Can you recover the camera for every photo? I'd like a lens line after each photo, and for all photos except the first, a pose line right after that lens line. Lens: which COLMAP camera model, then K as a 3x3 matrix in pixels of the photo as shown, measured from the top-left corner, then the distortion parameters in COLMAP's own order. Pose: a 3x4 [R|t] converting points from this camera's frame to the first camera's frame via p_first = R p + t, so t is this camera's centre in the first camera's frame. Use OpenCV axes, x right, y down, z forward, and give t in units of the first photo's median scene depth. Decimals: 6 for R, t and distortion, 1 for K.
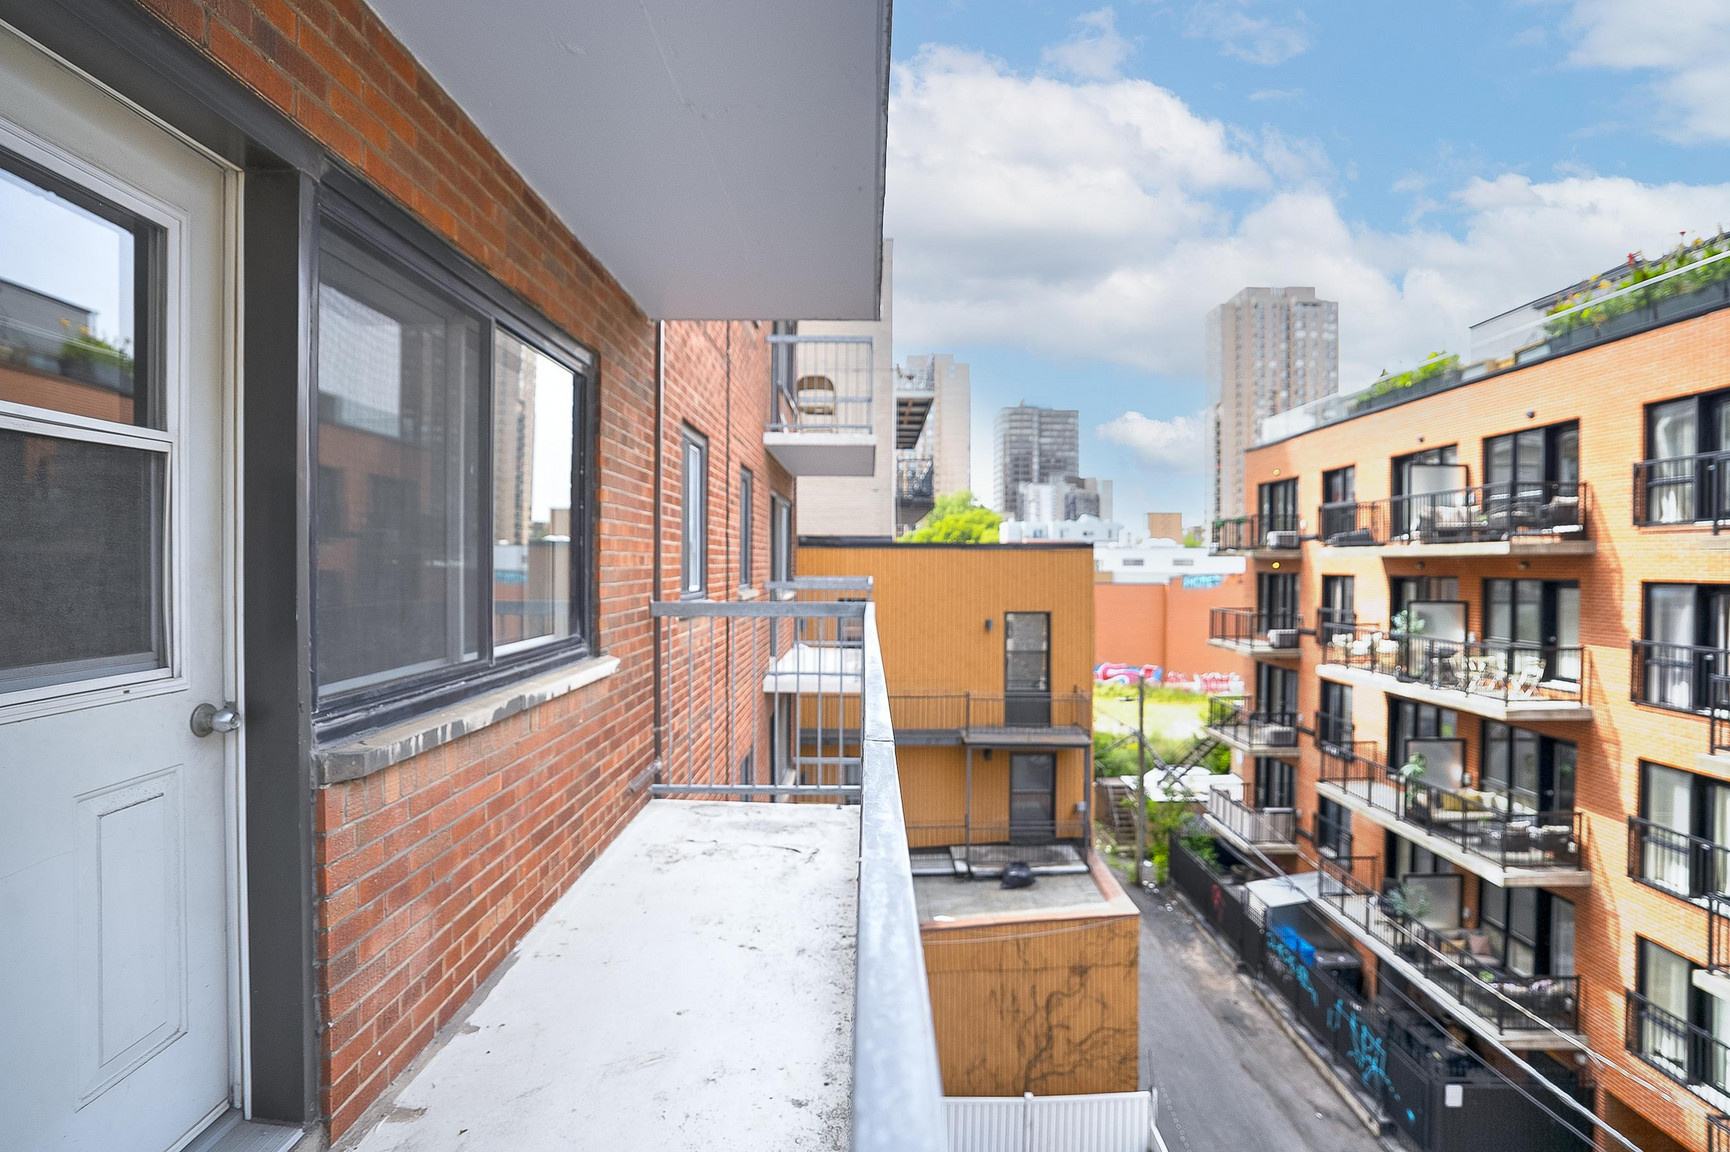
lens RADIAL K [[811.9, 0, 866.1], [0, 811.9, 570.0], [0, 0, 1]] dist [-0.058965, 0.023633]
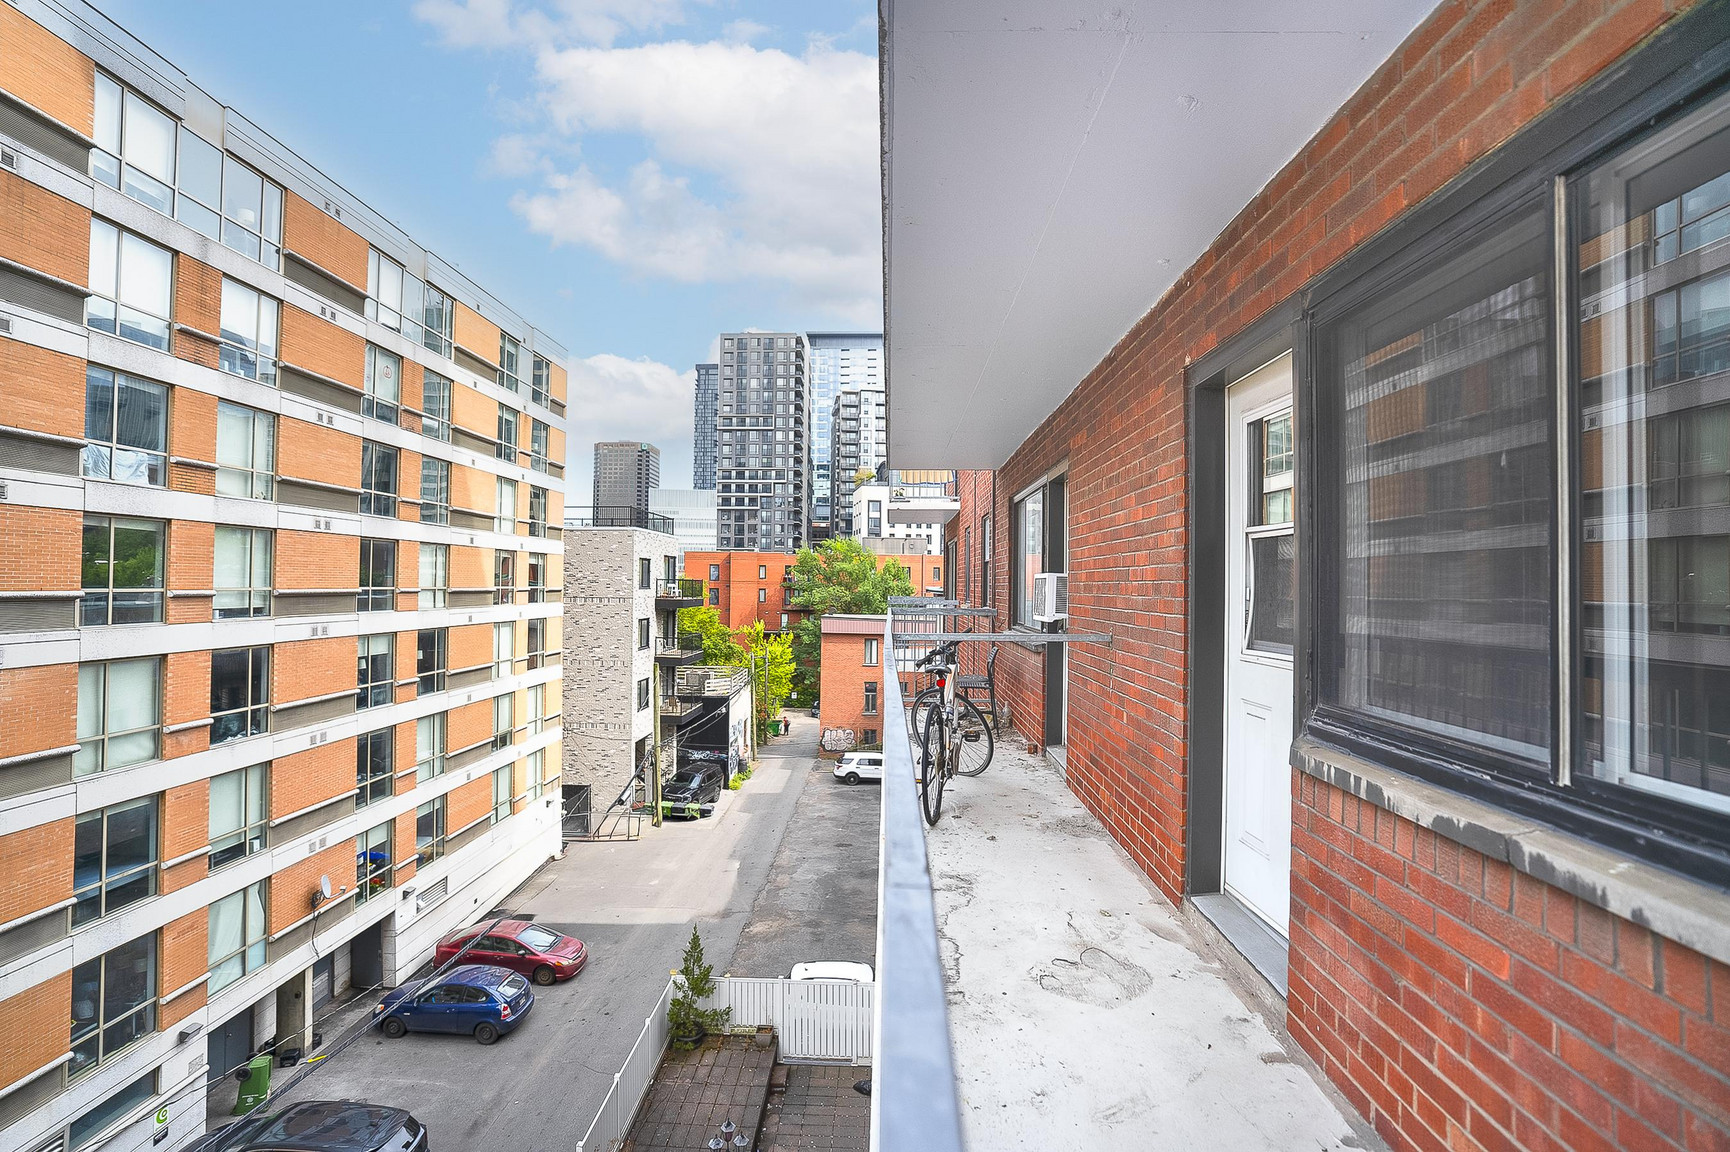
lens RADIAL K [[811.9, 0, 865.2], [0, 811.9, 572.9], [0, 0, 1]] dist [-0.058965, 0.023633]
pose [[-0.999745, -0.014220, 0.017521, 0.022598], [-0.014277, 0.999893, -0.003156, -0.028697], [-0.017474, -0.003405, -0.999842, 1.991922]]
